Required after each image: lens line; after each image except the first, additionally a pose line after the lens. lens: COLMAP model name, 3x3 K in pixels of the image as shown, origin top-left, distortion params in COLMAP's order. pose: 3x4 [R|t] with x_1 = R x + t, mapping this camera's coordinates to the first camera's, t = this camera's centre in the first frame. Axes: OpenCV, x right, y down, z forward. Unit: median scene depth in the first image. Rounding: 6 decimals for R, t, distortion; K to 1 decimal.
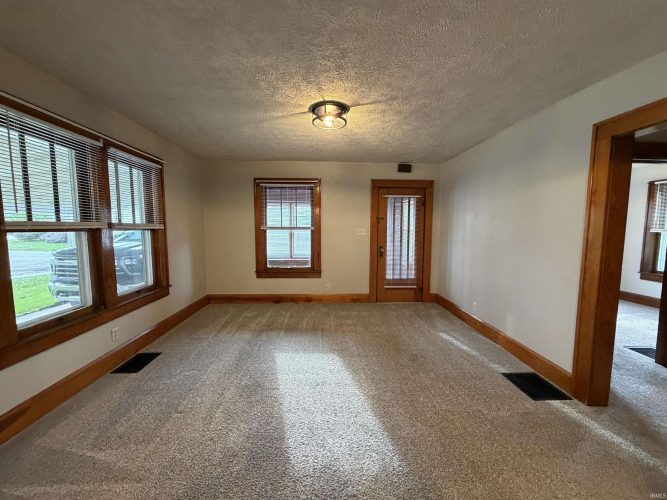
lens RADIAL K [[265.7, 0, 334.3], [0, 265.7, 250.5], [0, 0, 1]] dist [0.000266, 0.000070]
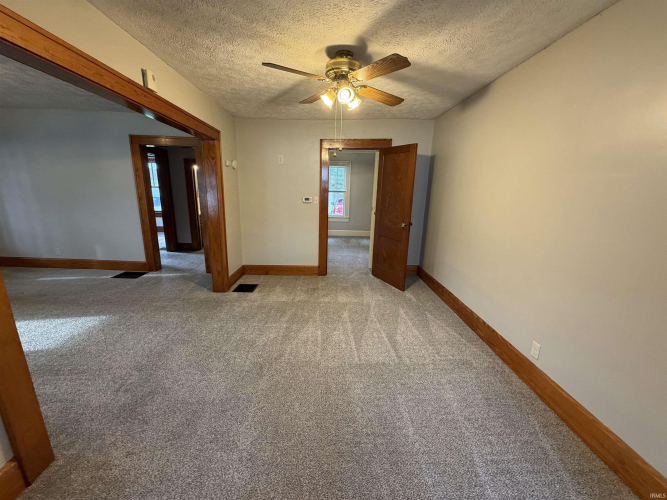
lens RADIAL K [[265.7, 0, 332.6], [0, 265.7, 252.1], [0, 0, 1]] dist [0.000266, 0.000070]
pose [[0.031898, -0.238225, 0.970686, -1.023112], [0.058229, 0.969974, 0.236137, -0.003252], [-0.997794, 0.048990, 0.044811, -0.525354]]
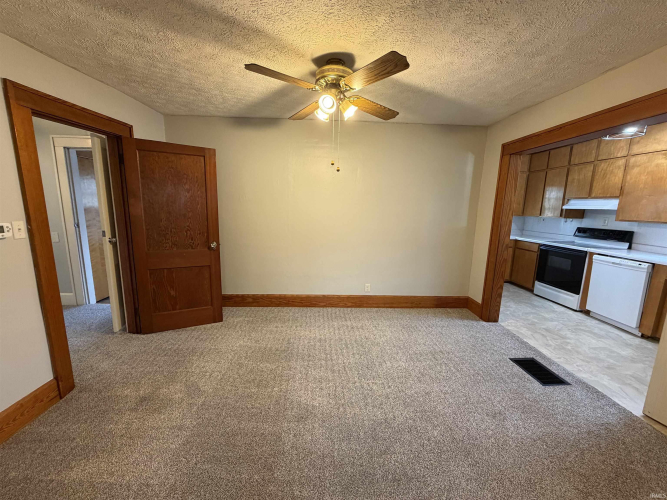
lens RADIAL K [[265.7, 0, 332.0], [0, 265.7, 250.6], [0, 0, 1]] dist [0.000266, 0.000070]
pose [[-0.999670, -0.025690, -0.000706, 0.030398], [-0.025057, 0.968200, 0.248920, -0.077330], [-0.005711, 0.248855, -0.968524, 0.434274]]
